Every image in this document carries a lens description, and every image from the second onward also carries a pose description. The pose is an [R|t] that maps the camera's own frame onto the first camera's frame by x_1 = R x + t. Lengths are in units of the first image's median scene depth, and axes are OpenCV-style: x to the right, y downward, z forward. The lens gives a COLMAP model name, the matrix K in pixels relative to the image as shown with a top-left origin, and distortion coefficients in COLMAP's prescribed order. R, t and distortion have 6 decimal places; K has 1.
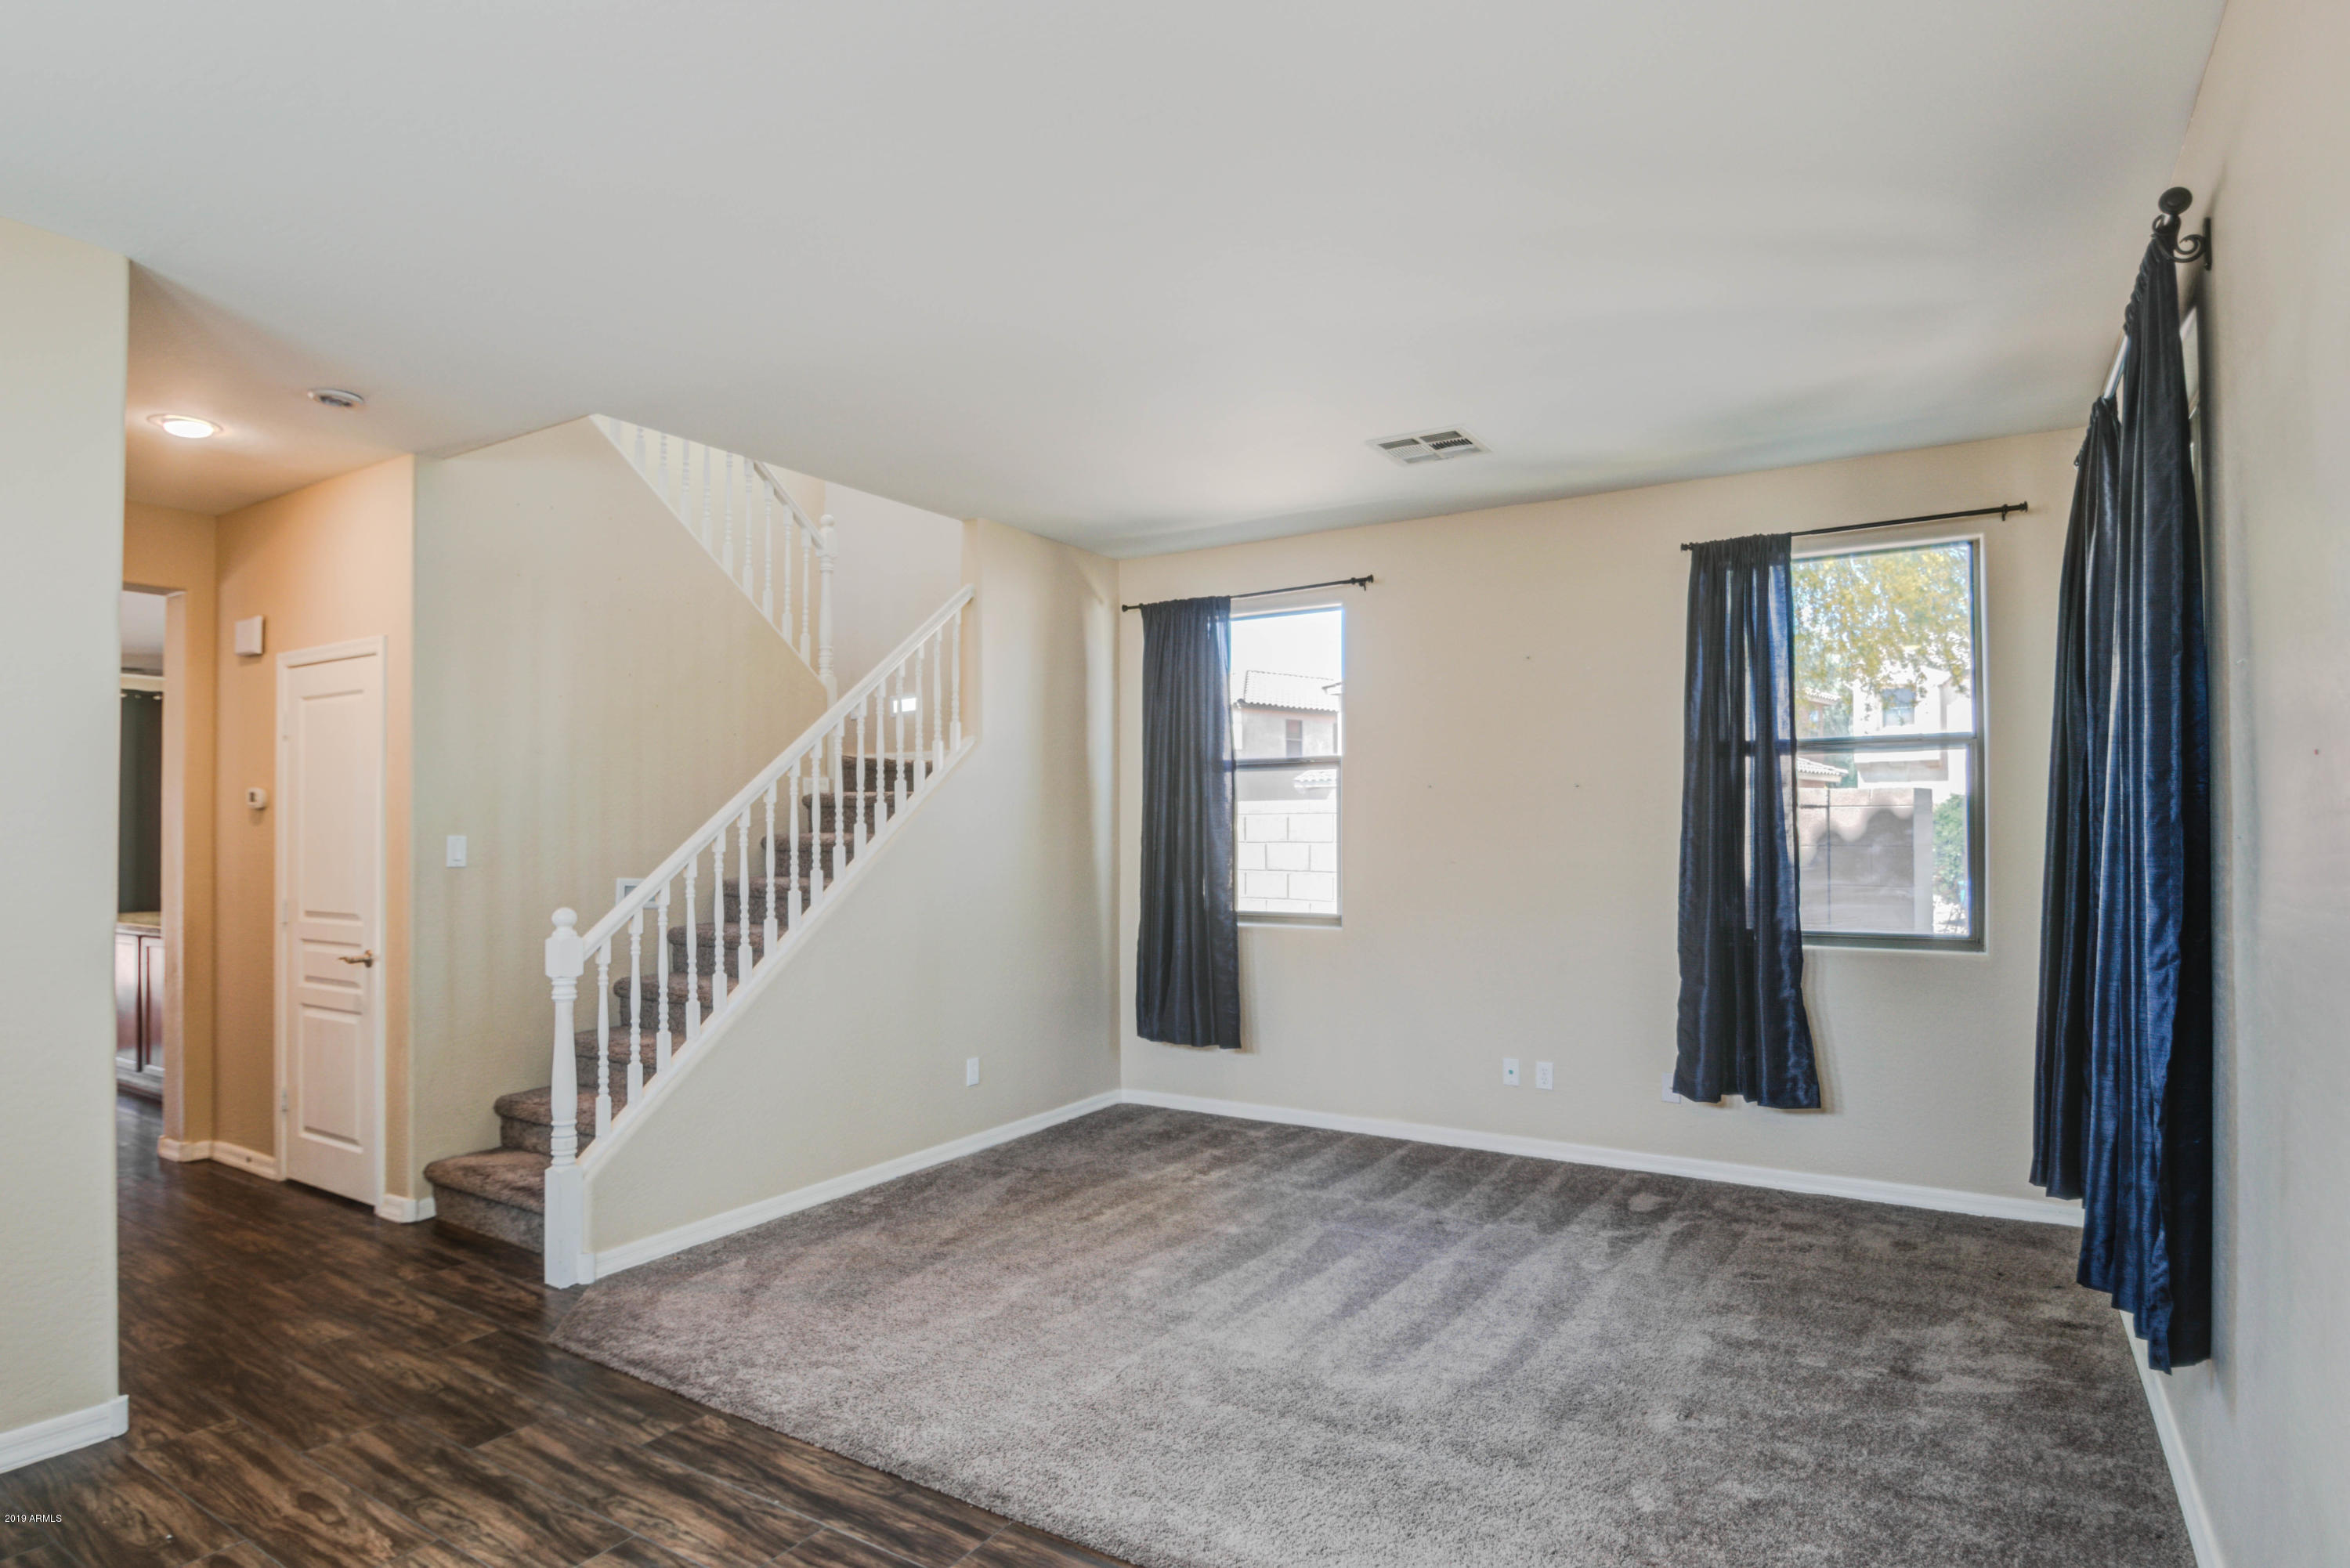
lens RADIAL K [[1240.6, 0, 1153.4], [0, 1240.6, 806.5], [0, 0, 1]] dist [-0.023372, -0.000035]
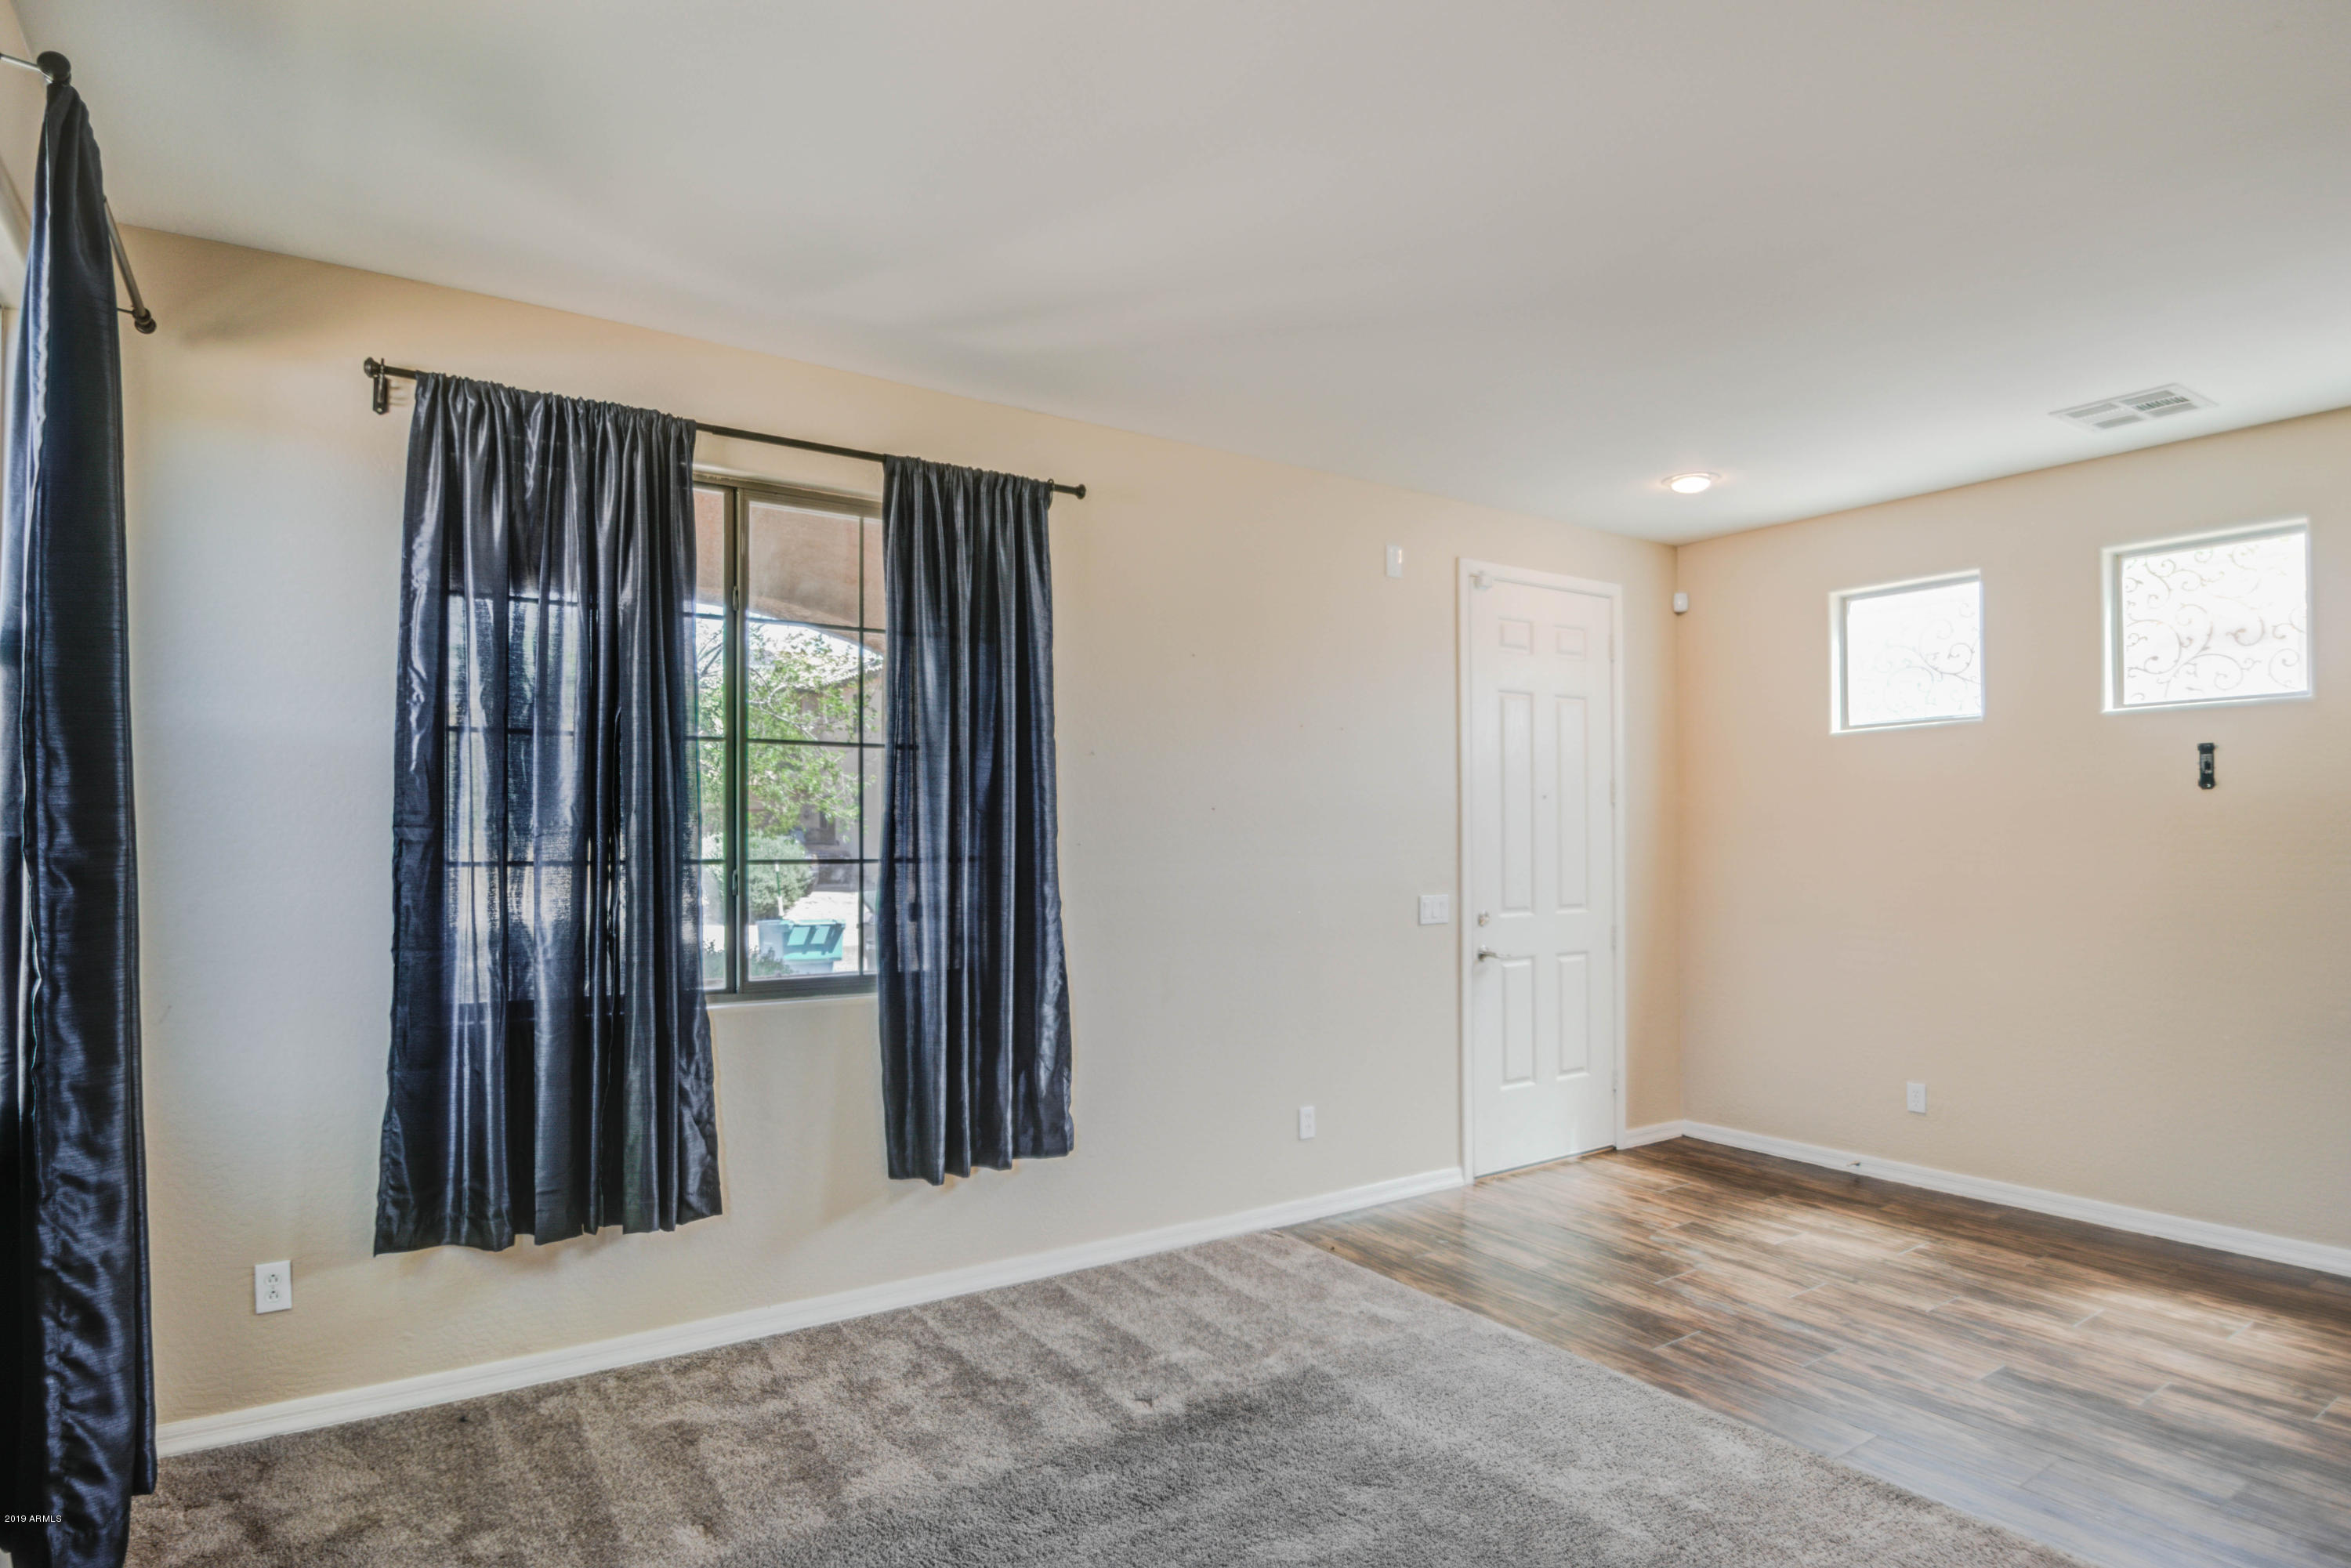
lens RADIAL K [[1250.8, 0, 1138.1], [0, 1250.8, 814.4], [0, 0, 1]] dist [-0.025447, -0.001548]
pose [[-0.914315, 0.011332, 0.404846, 0.003699], [-0.004264, 0.999284, -0.037601, 0.024689], [-0.404982, -0.036106, -0.913611, 1.497268]]
